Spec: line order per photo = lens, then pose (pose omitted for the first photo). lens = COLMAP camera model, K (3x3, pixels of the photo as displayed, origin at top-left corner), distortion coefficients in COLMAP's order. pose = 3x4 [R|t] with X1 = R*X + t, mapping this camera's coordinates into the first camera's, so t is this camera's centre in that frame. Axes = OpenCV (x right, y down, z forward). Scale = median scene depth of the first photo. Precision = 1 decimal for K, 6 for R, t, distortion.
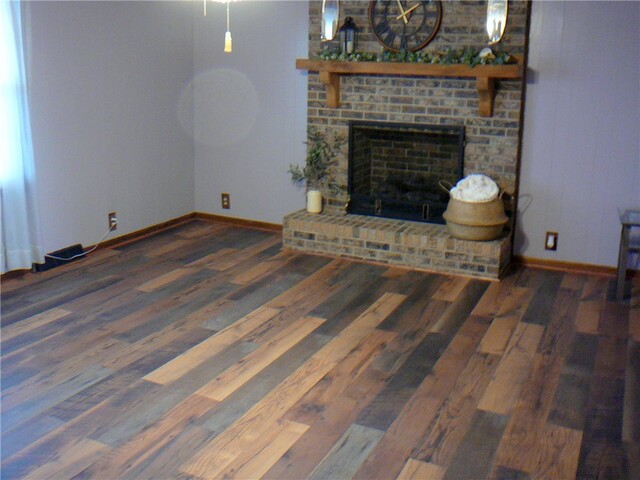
lens RADIAL K [[668.0, 0, 317.7], [0, 668.0, 236.2], [0, 0, 1]] dist [-0.104818, 0.000000]
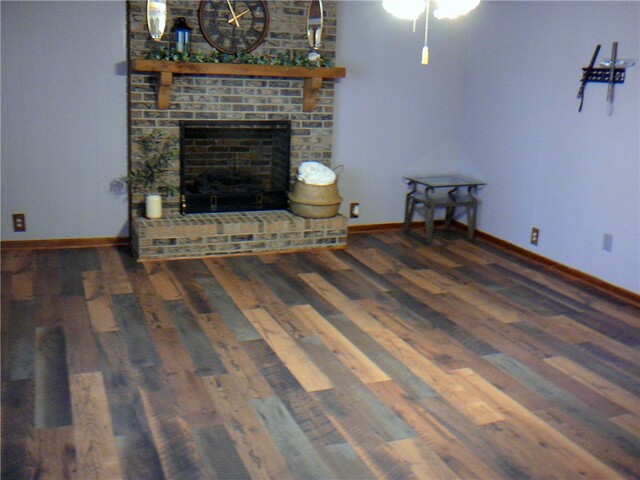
lens RADIAL K [[668.0, 0, 317.3], [0, 668.0, 234.4], [0, 0, 1]] dist [-0.104818, 0.000000]
pose [[0.665642, -0.165352, 0.727723, -0.634326], [0.156134, 0.984420, 0.080864, -0.061598], [-0.729756, 0.059795, 0.681088, 0.208374]]
